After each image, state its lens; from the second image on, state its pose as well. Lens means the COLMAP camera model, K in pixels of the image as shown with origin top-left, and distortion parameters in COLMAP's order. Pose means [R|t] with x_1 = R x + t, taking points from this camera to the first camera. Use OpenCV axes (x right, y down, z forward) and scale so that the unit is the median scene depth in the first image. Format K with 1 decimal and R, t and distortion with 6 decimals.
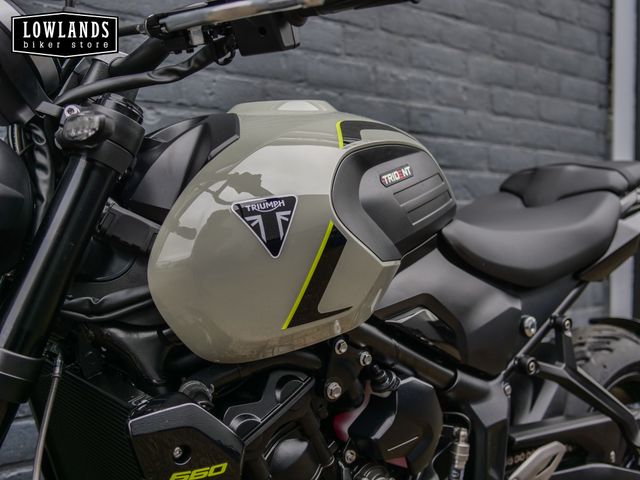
lens RADIAL K [[736.2, 0, 320.0], [0, 736.2, 240.0], [0, 0, 1]] dist [-0.006145, 0.021989]
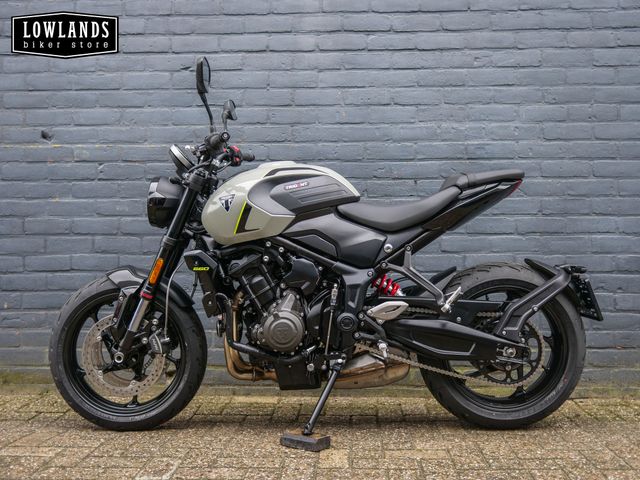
lens RADIAL K [[736.2, 0, 320.0], [0, 736.2, 240.0], [0, 0, 1]] dist [-0.006145, 0.021989]
pose [[0.760644, -0.019880, -0.648864, 1.565548], [-0.007060, 0.999219, -0.038890, 0.178984], [0.649131, 0.034163, 0.759909, -0.837753]]
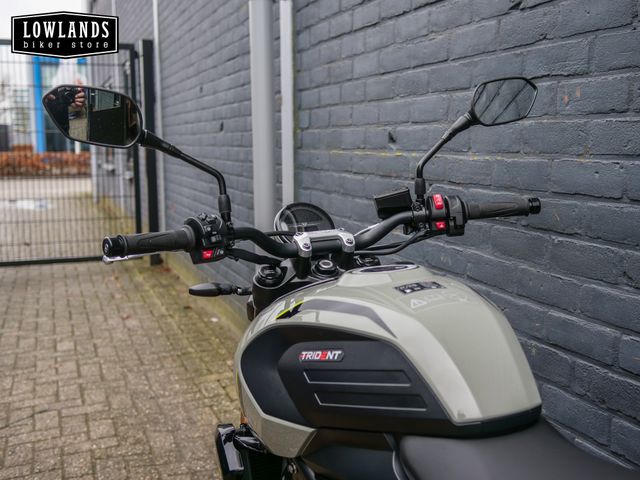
lens RADIAL K [[736.2, 0, 320.0], [0, 736.2, 240.0], [0, 0, 1]] dist [-0.006145, 0.021989]
pose [[-0.306609, 0.124594, -0.943646, 0.886803], [-0.014524, 0.990668, 0.135521, -0.320813], [0.951725, 0.055257, -0.301938, 1.043440]]
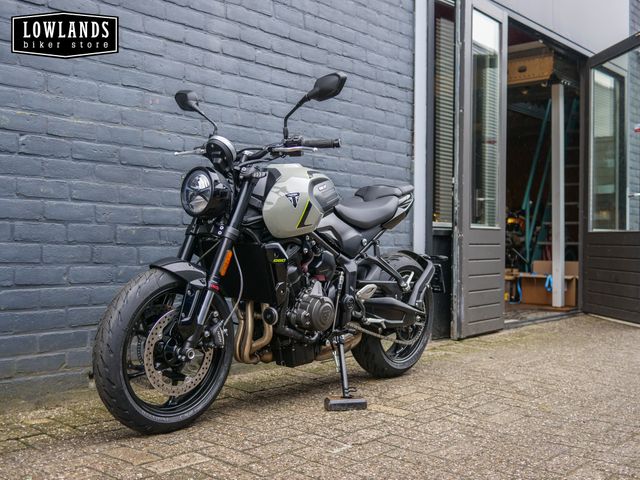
lens RADIAL K [[736.2, 0, 320.0], [0, 736.2, 240.0], [0, 0, 1]] dist [-0.006145, 0.021989]
pose [[0.983362, 0.006352, 0.181544, -0.389164], [-0.002389, 0.999754, -0.022041, 0.168542], [-0.181640, 0.021241, 0.983136, -1.719571]]
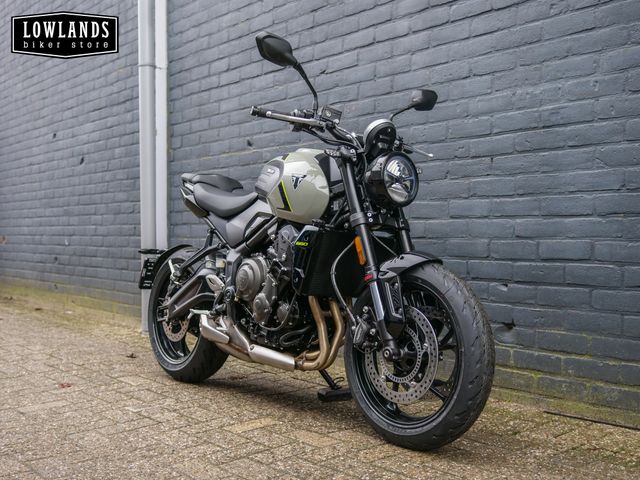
lens RADIAL K [[736.2, 0, 320.0], [0, 736.2, 240.0], [0, 0, 1]] dist [-0.006145, 0.021989]
pose [[0.039121, 0.004312, -0.999225, 2.512594], [-0.017150, 0.999846, 0.003643, 0.123714], [0.999087, 0.016994, 0.039189, 0.824546]]
